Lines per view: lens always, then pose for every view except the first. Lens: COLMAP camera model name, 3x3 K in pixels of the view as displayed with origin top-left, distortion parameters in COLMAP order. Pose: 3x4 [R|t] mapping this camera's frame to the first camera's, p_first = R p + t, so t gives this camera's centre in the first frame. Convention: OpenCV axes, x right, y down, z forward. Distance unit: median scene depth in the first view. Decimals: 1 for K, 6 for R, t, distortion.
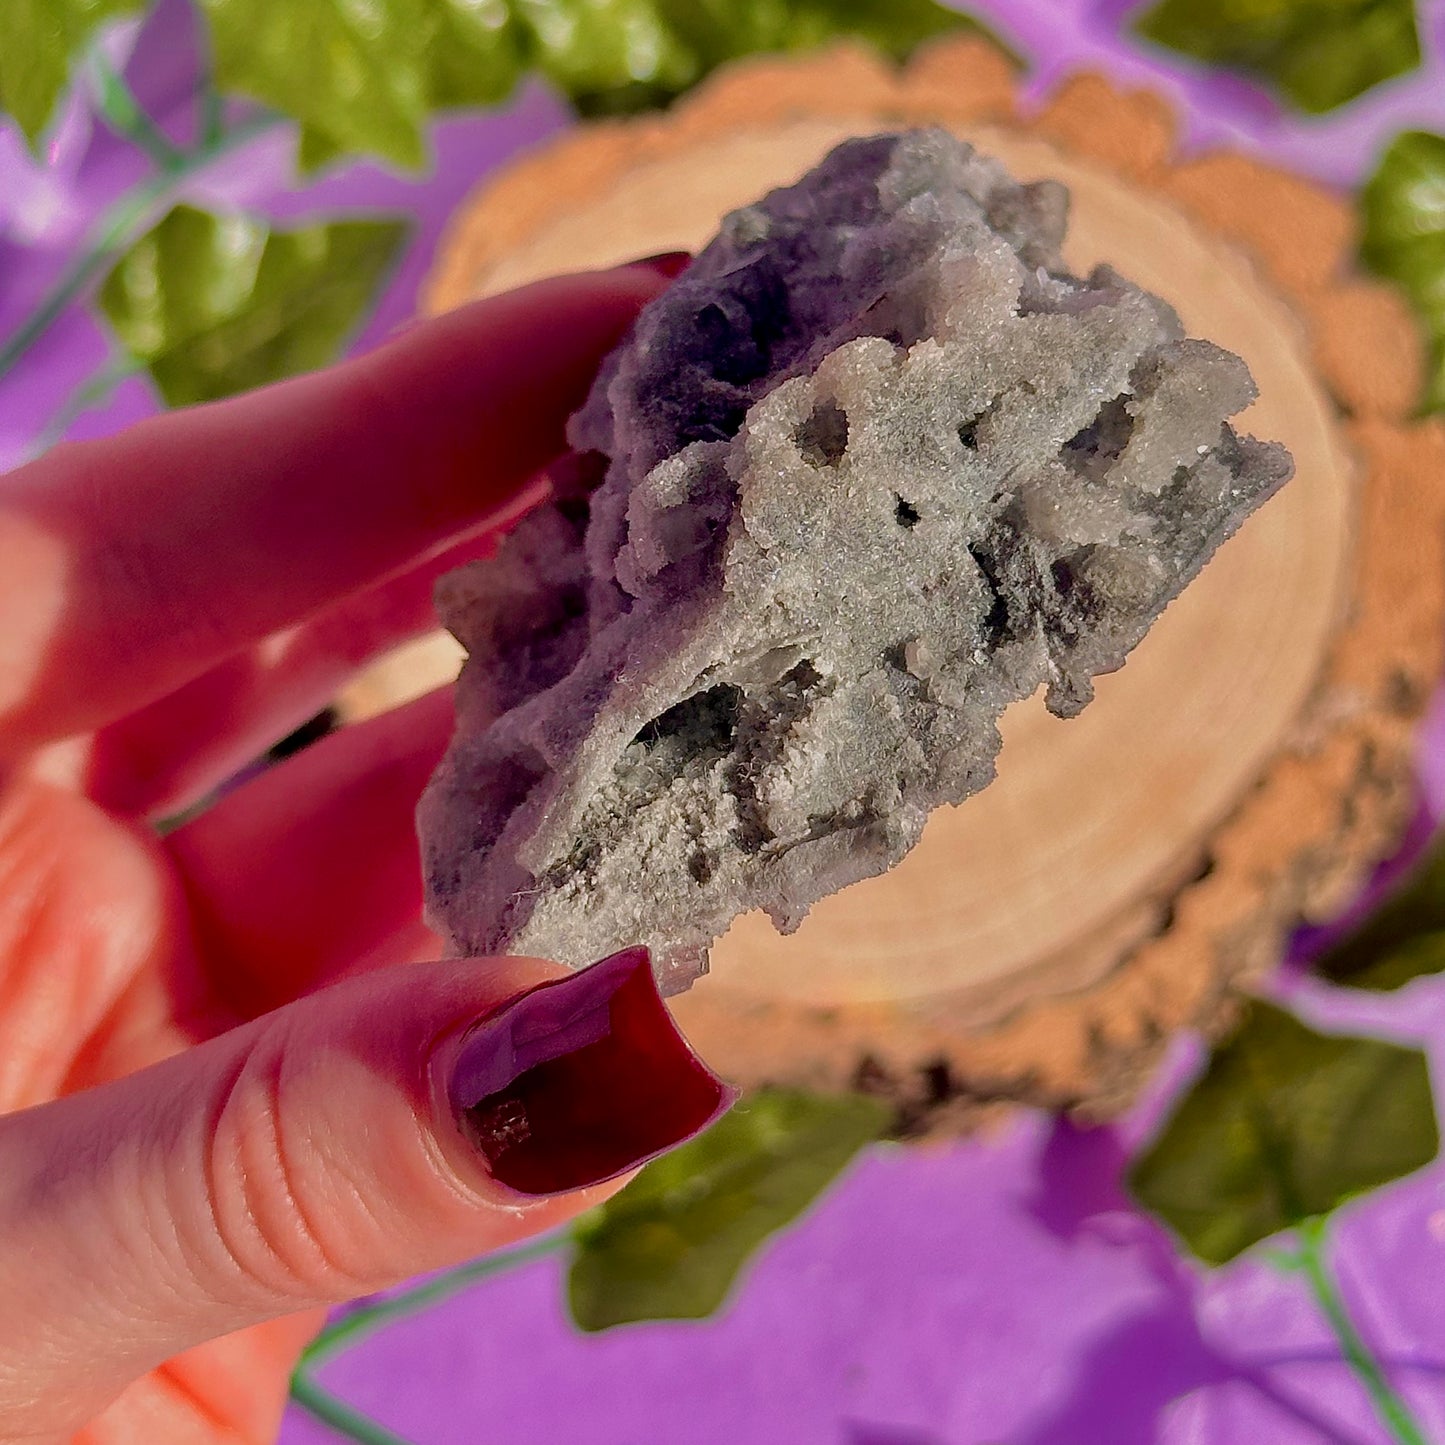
lens RADIAL K [[3987.1, 0, 710.2], [0, 3987.1, 736.2], [0, 0, 1]] dist [0.093615, 0.000000]
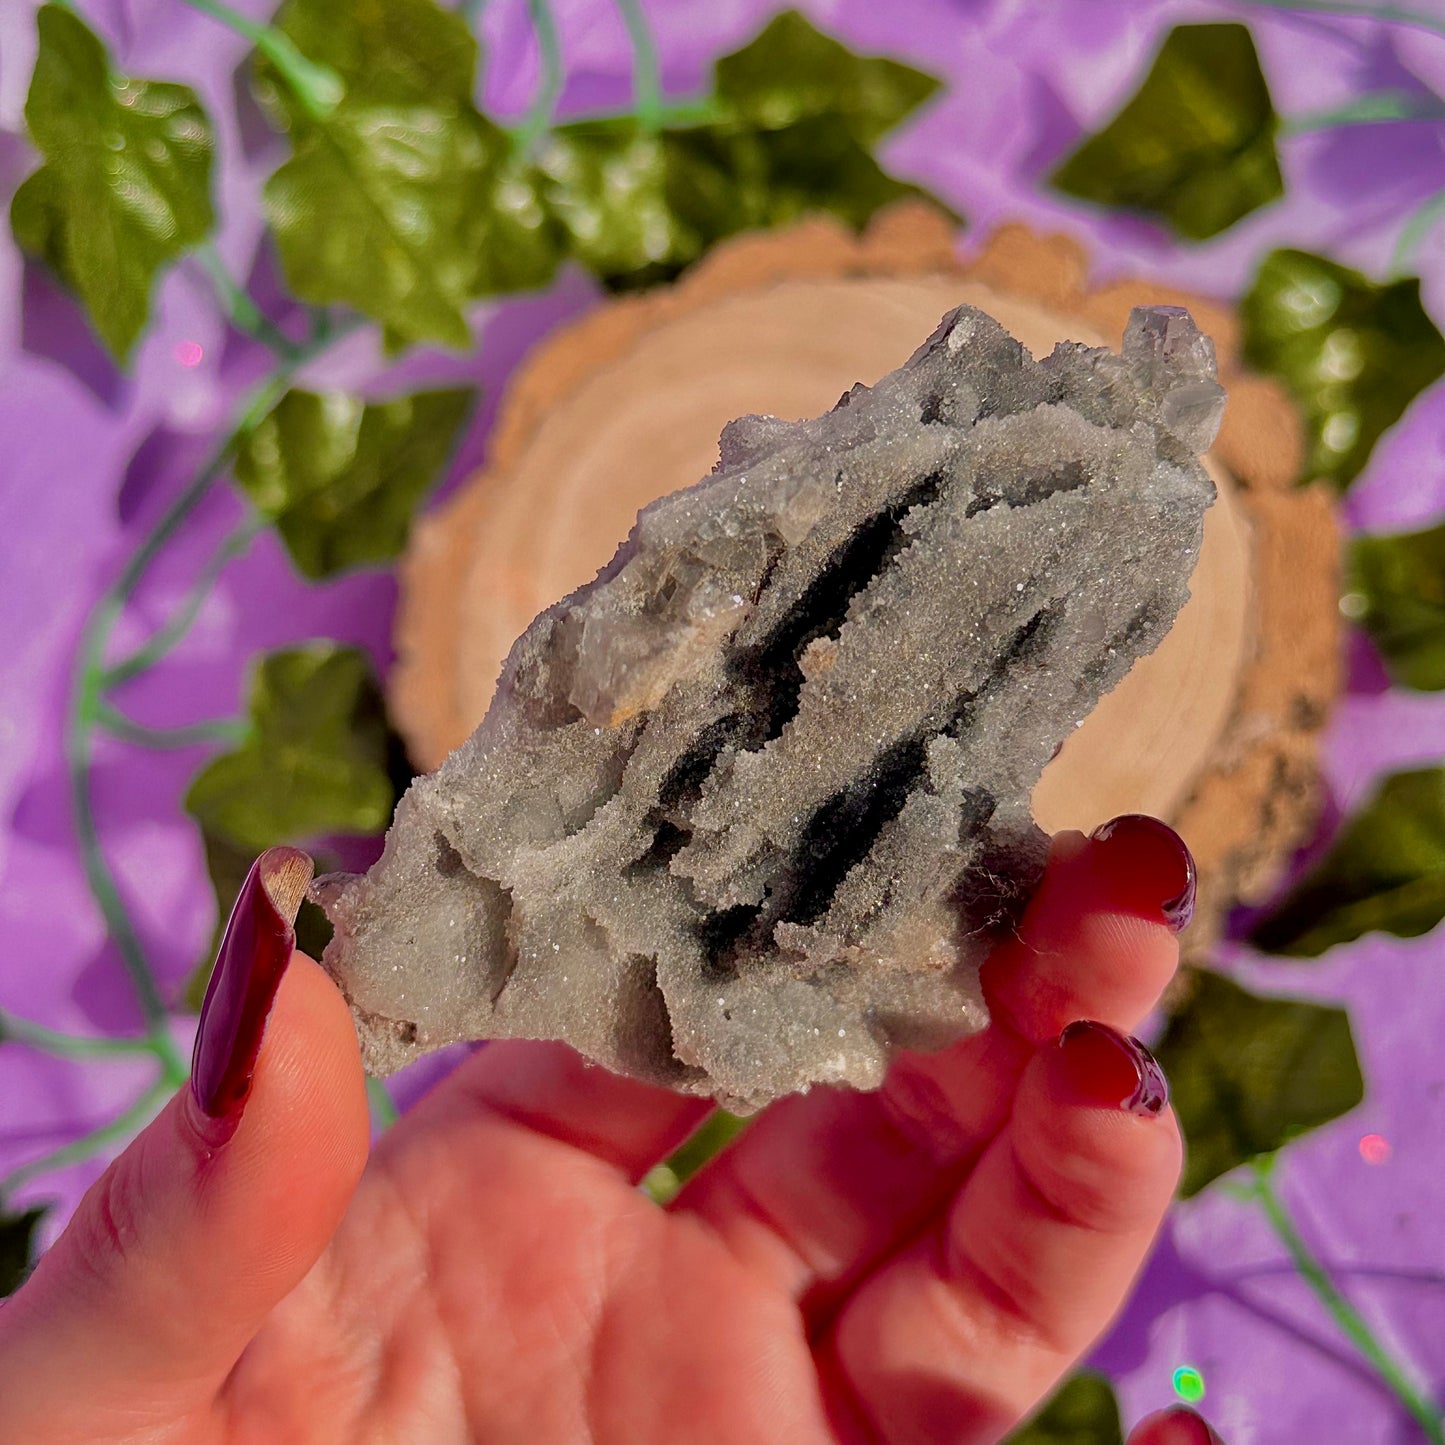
lens RADIAL K [[2746.6, 0, 716.1], [0, 2746.6, 733.5], [0, 0, 1]] dist [0.093558, 0.000000]
pose [[0.996307, -0.074166, -0.043256, 0.030242], [0.074698, 0.997148, 0.010809, -0.026717], [0.042331, -0.014000, 0.999006, 0.153994]]
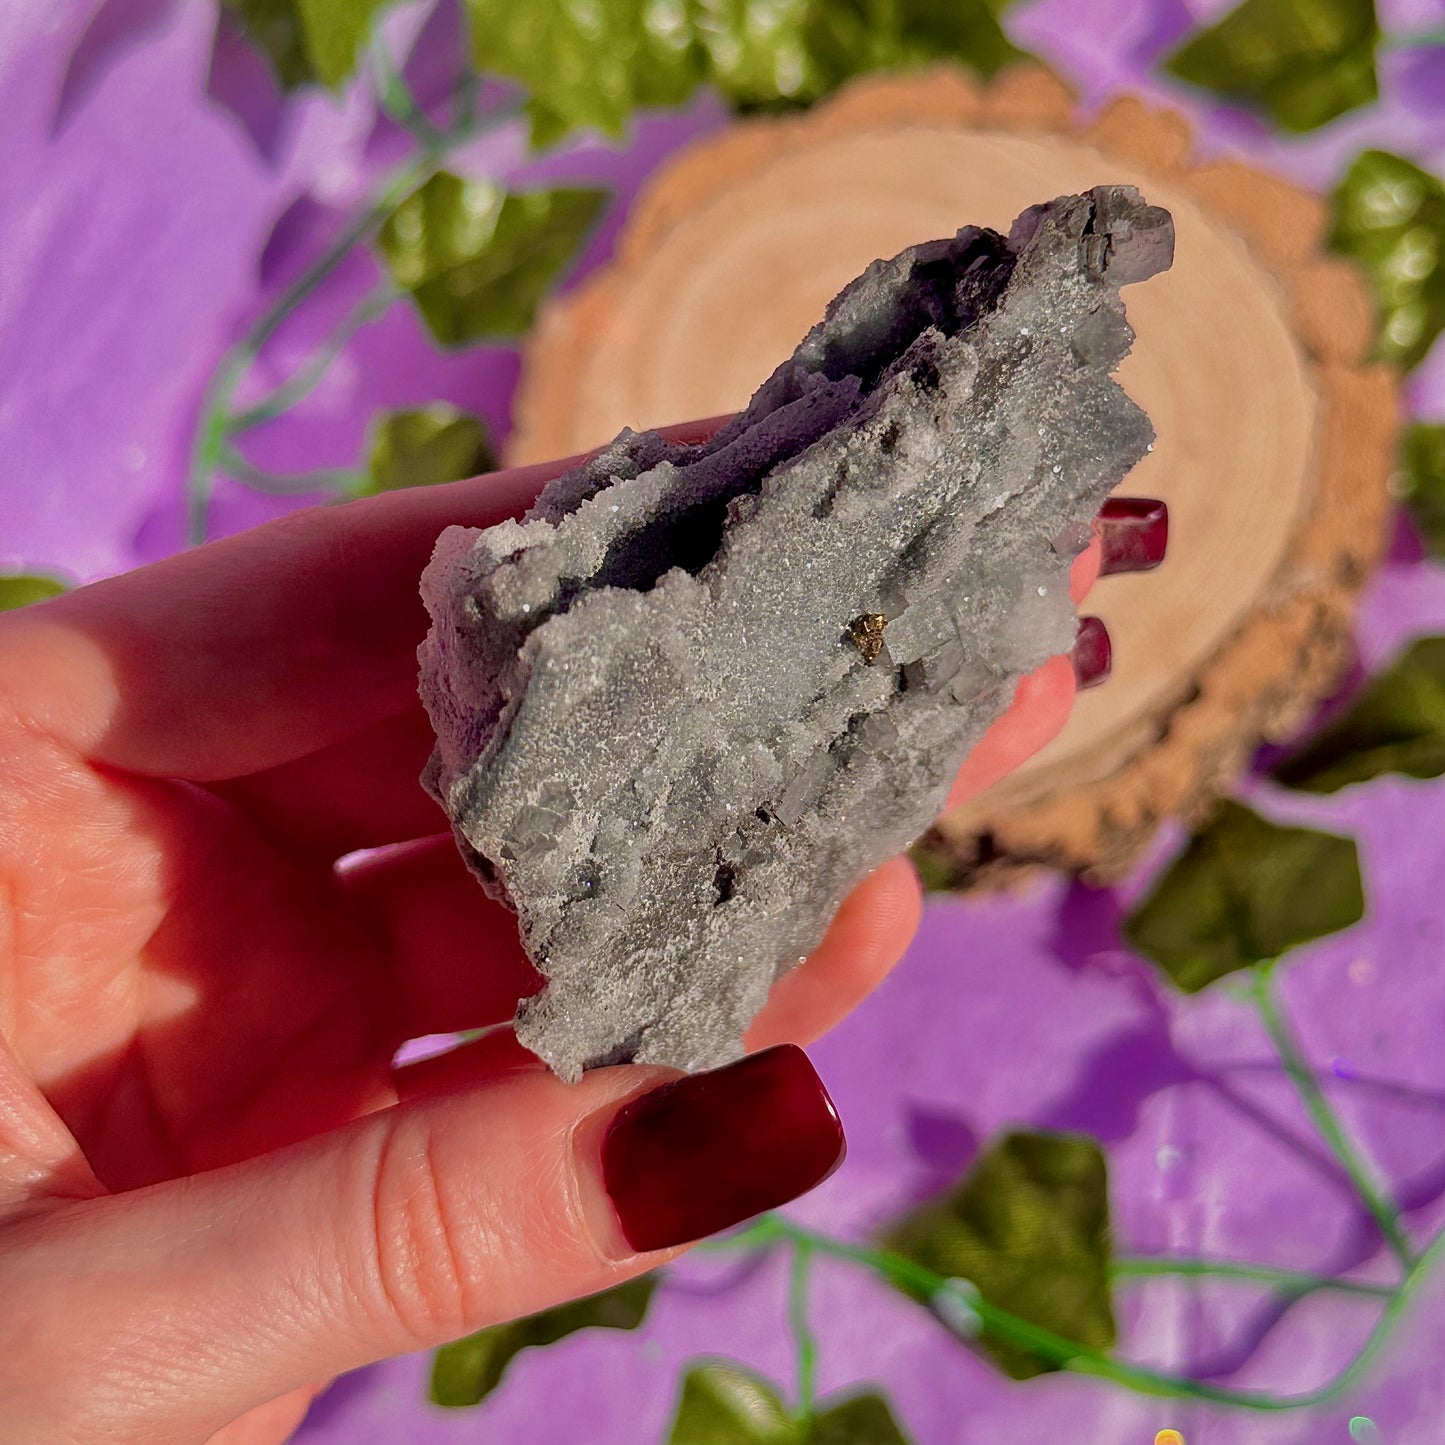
lens RADIAL K [[2746.6, 0, 717.3], [0, 2746.6, 726.4], [0, 0, 1]] dist [0.093558, 0.000000]
pose [[0.998909, 0.042211, -0.019962, -0.014671], [-0.041655, 0.998754, 0.027467, 0.024294], [0.021097, -0.026605, 0.999423, 0.081943]]
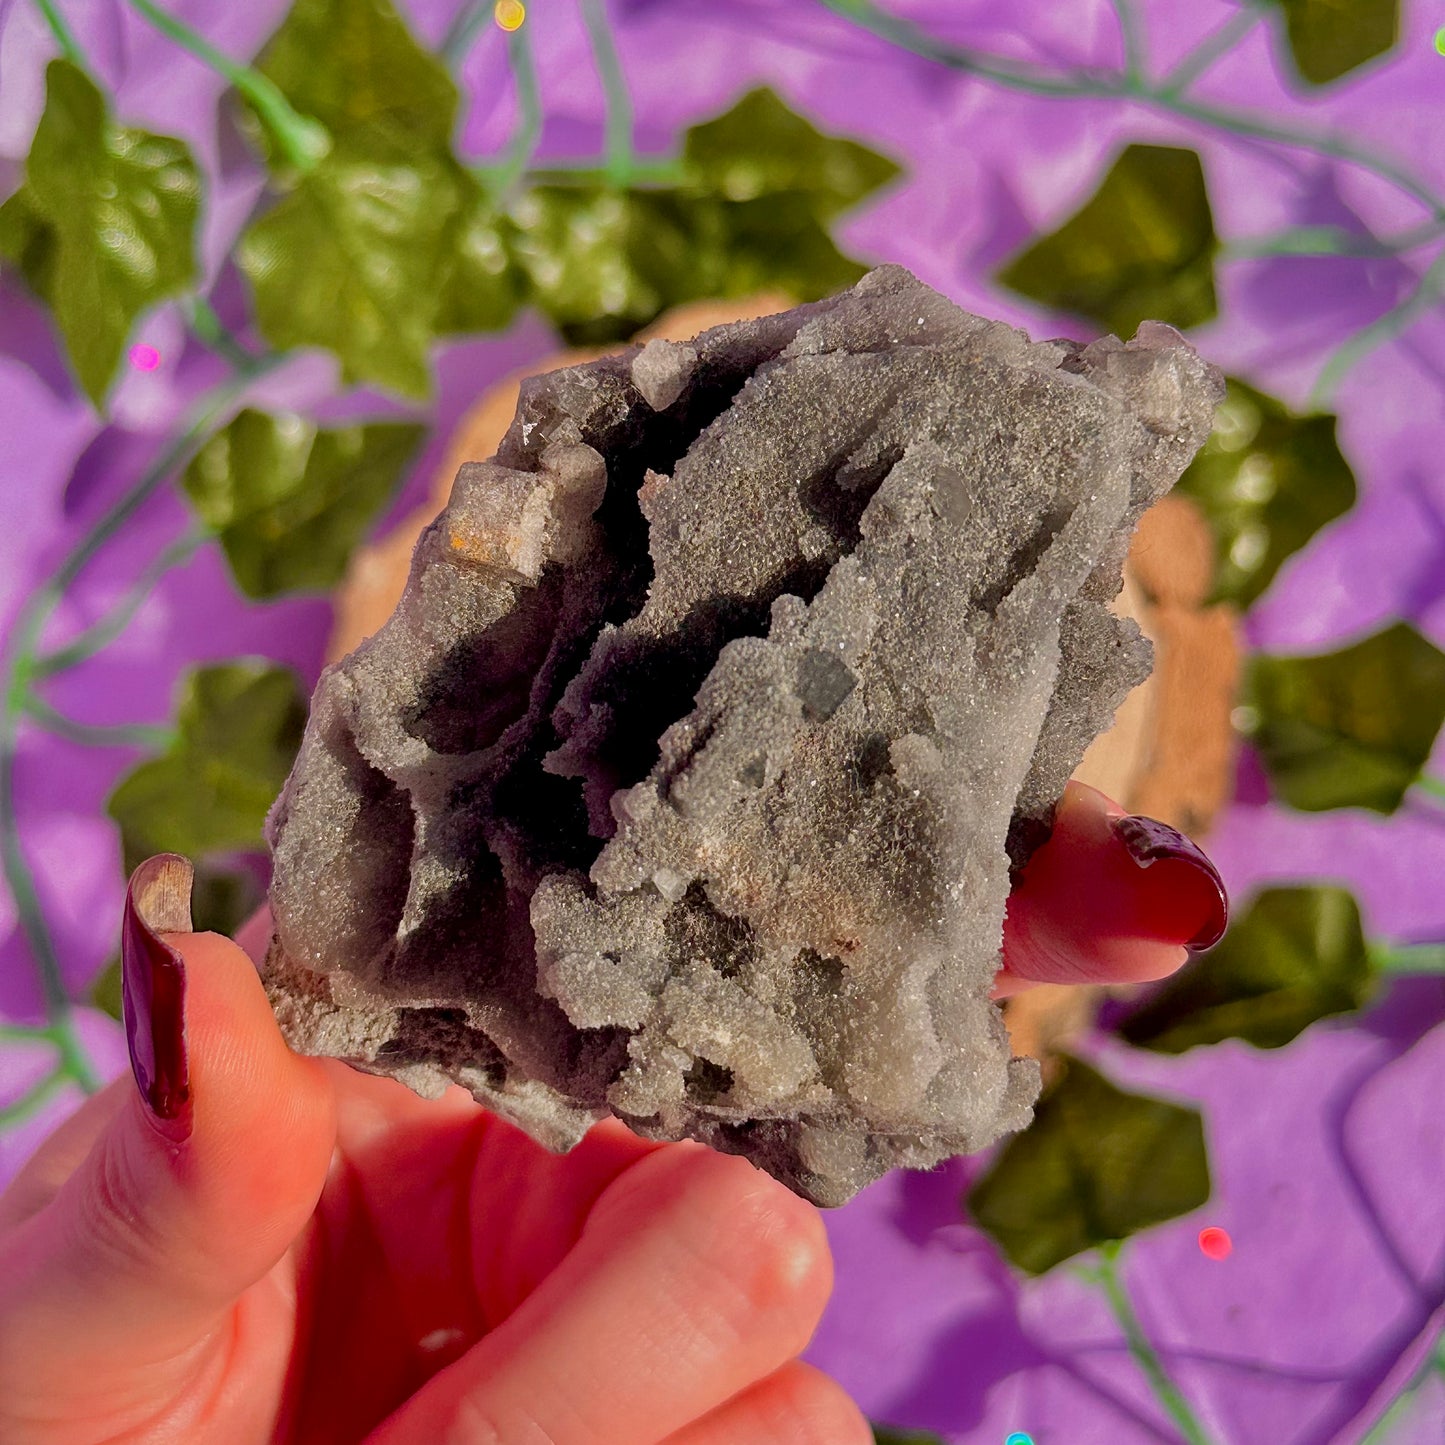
lens RADIAL K [[2746.6, 0, 739.5], [0, 2746.6, 722.8], [0, 0, 1]] dist [0.093558, 0.000000]
pose [[0.999780, 0.019668, 0.007262, 0.021675], [-0.019916, 0.999158, 0.035862, -0.071216], [-0.006550, -0.035999, 0.999330, 0.121280]]
